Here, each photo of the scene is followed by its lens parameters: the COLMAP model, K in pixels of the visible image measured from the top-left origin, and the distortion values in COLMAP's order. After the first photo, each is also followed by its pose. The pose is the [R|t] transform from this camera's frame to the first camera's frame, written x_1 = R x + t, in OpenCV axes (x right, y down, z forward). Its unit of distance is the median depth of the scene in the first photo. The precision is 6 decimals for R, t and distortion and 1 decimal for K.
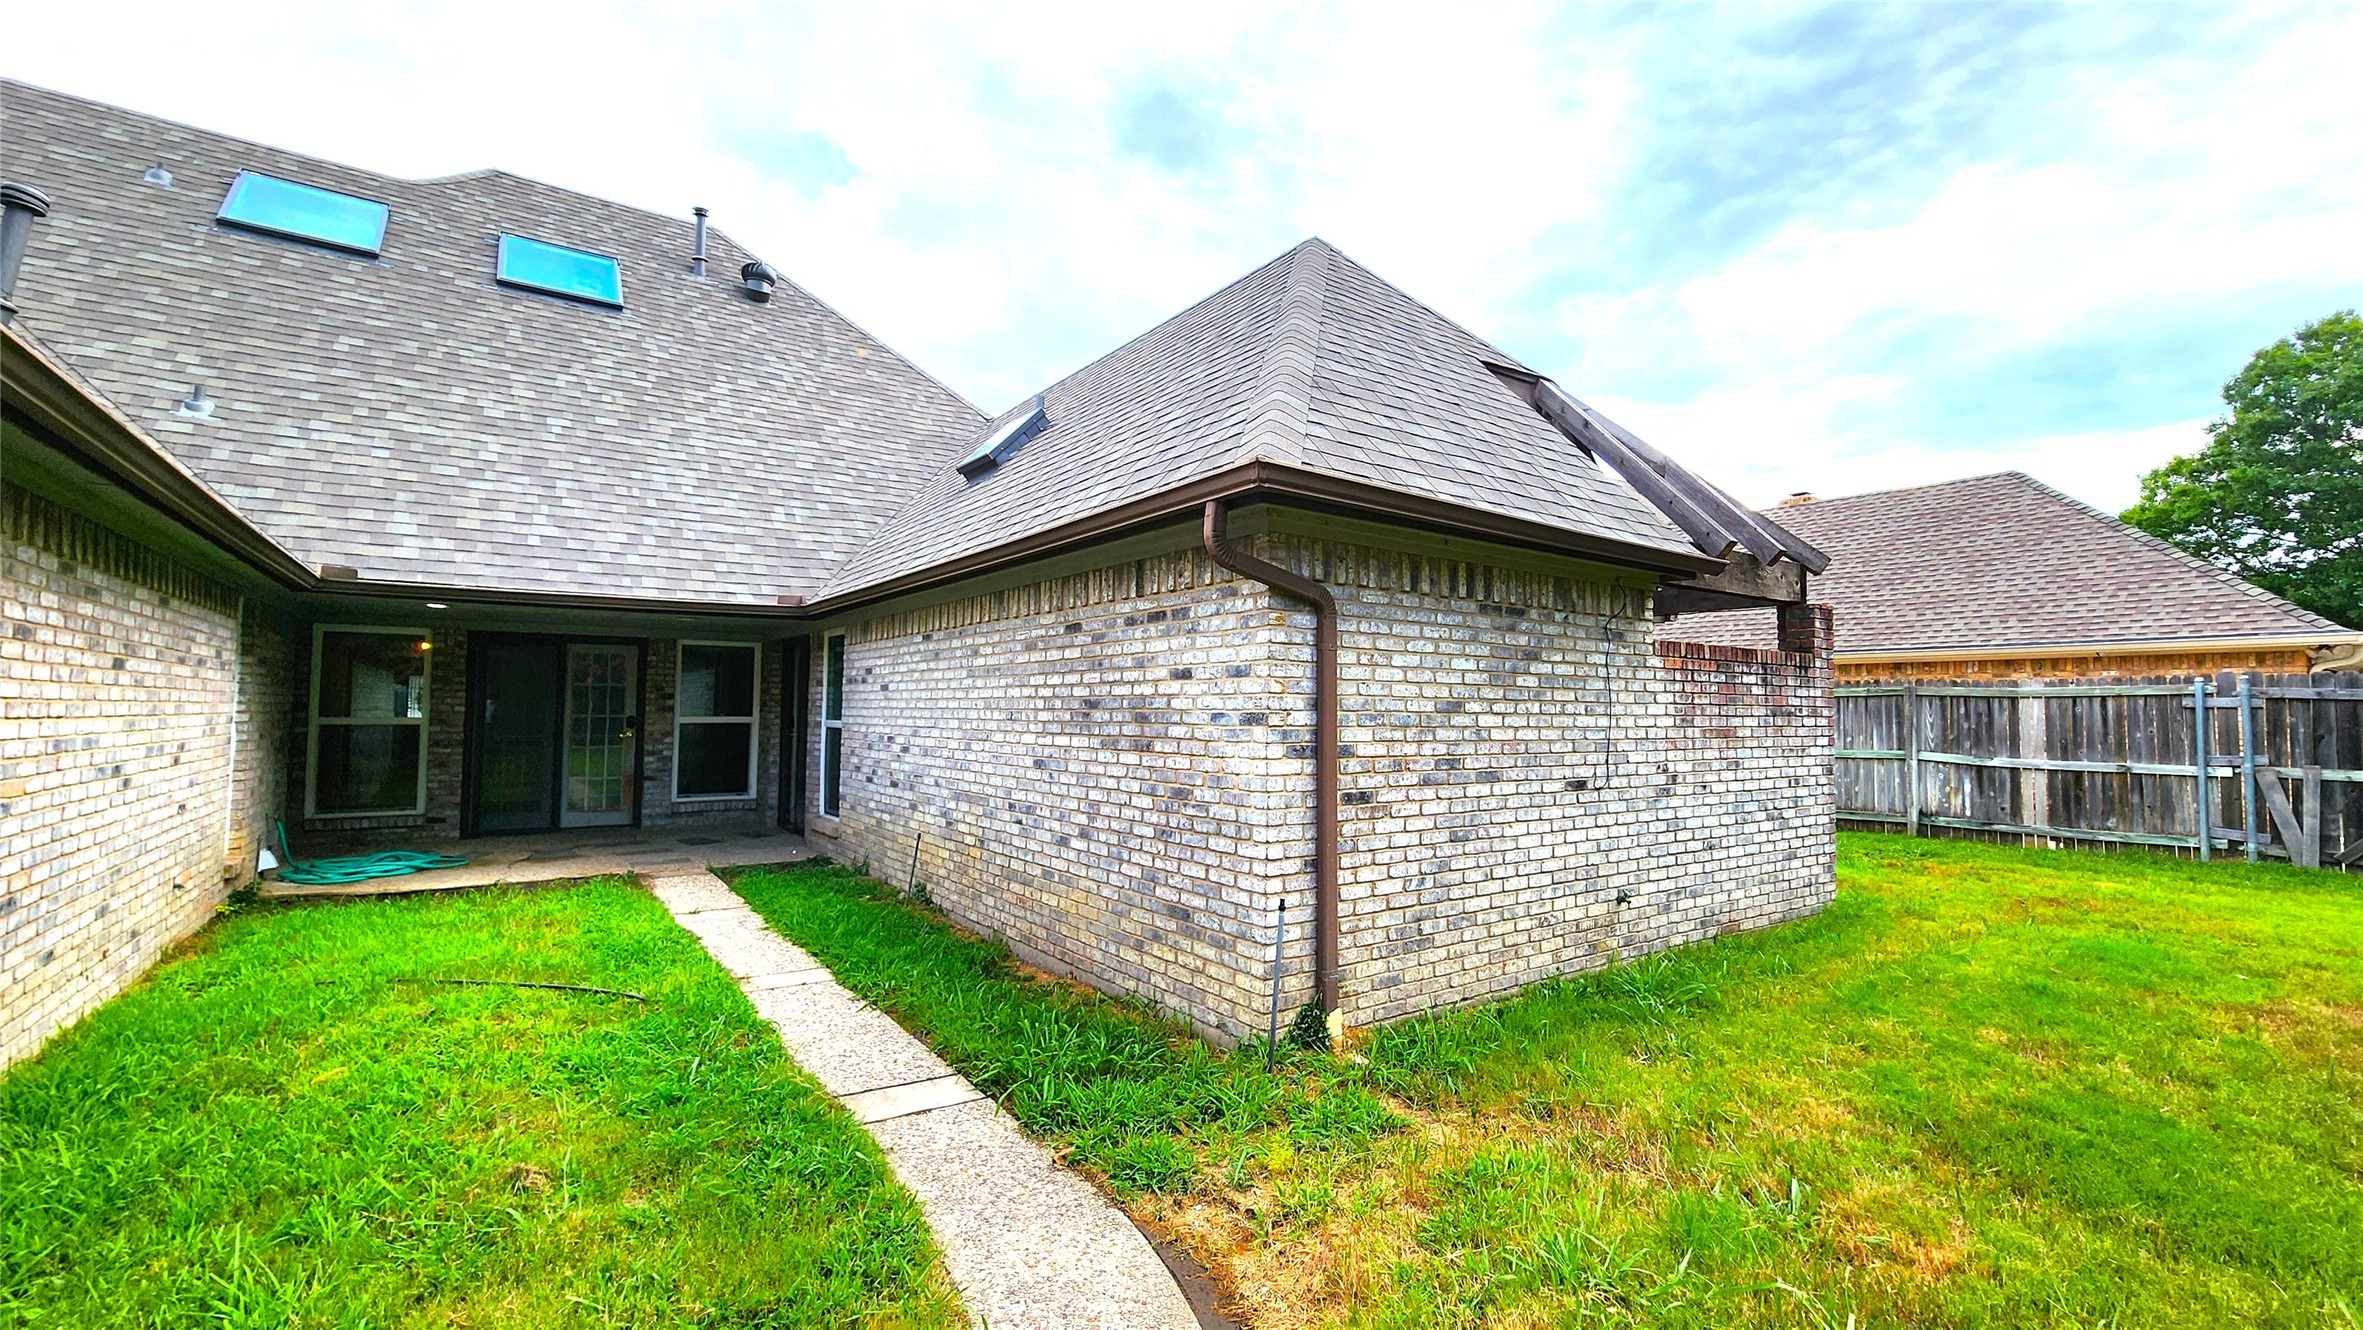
lens RADIAL K [[980.4, 0, 1180.1], [0, 980.4, 669.9], [0, 0, 1]] dist [0.002306, -0.000184]
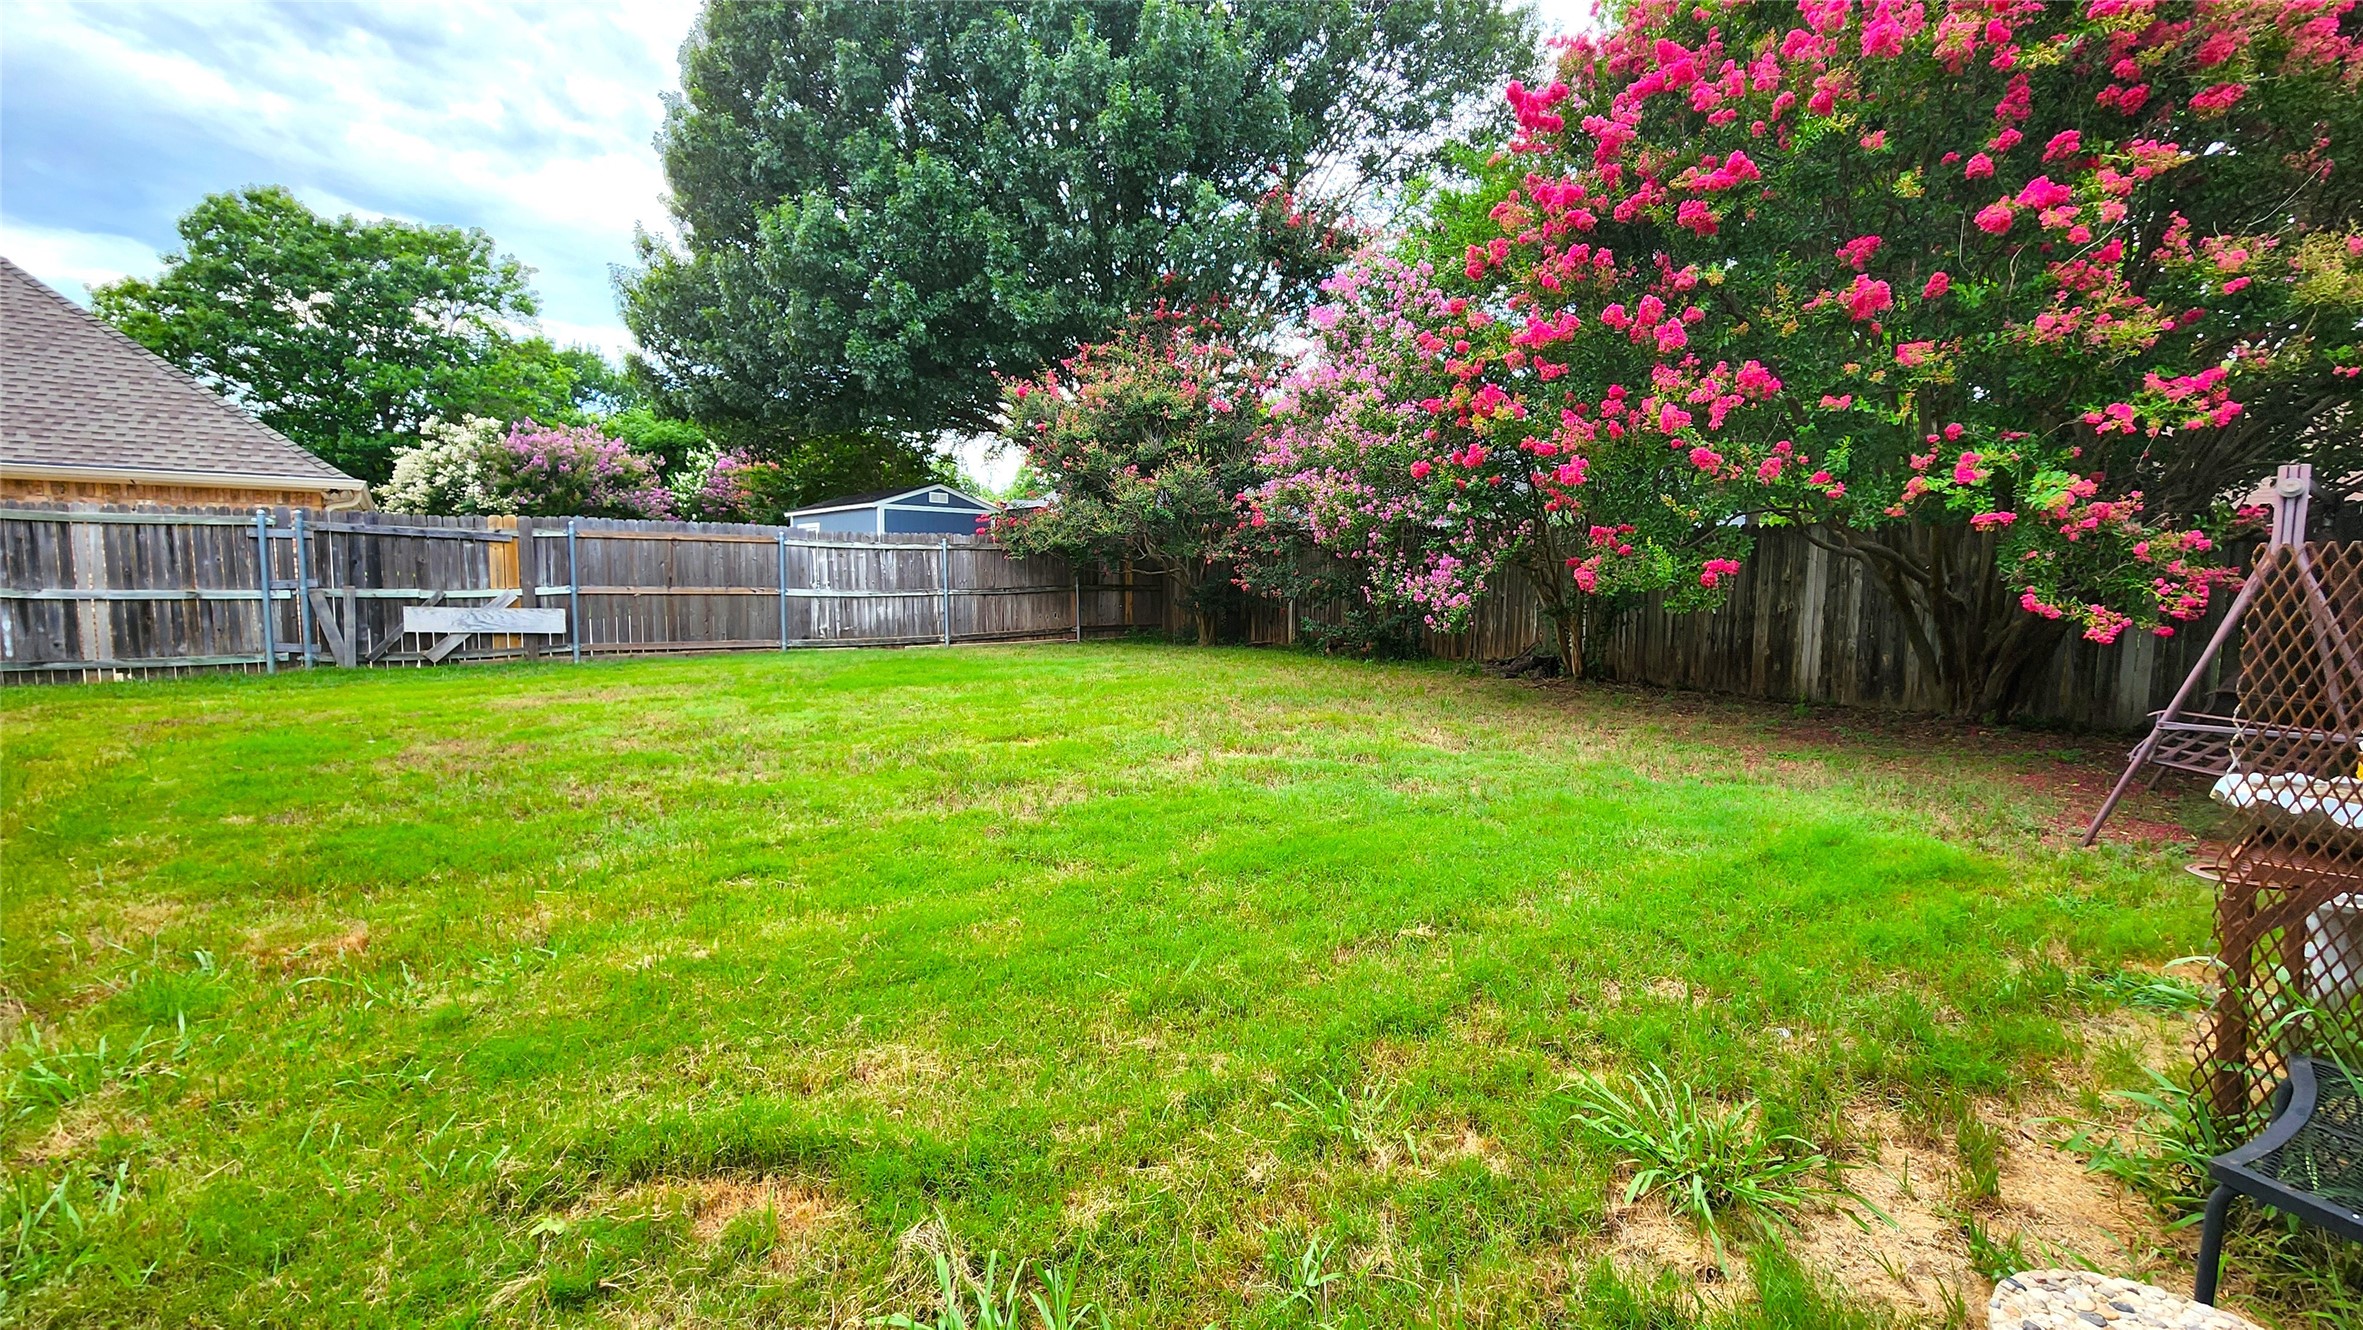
lens RADIAL K [[980.4, 0, 1178.3], [0, 980.4, 664.1], [0, 0, 1]] dist [0.002306, -0.000184]
pose [[-0.031024, -0.104317, 0.994060, -0.111424], [-0.055848, 0.993166, 0.102481, 0.008116], [-0.997957, -0.052337, -0.036638, -0.006278]]
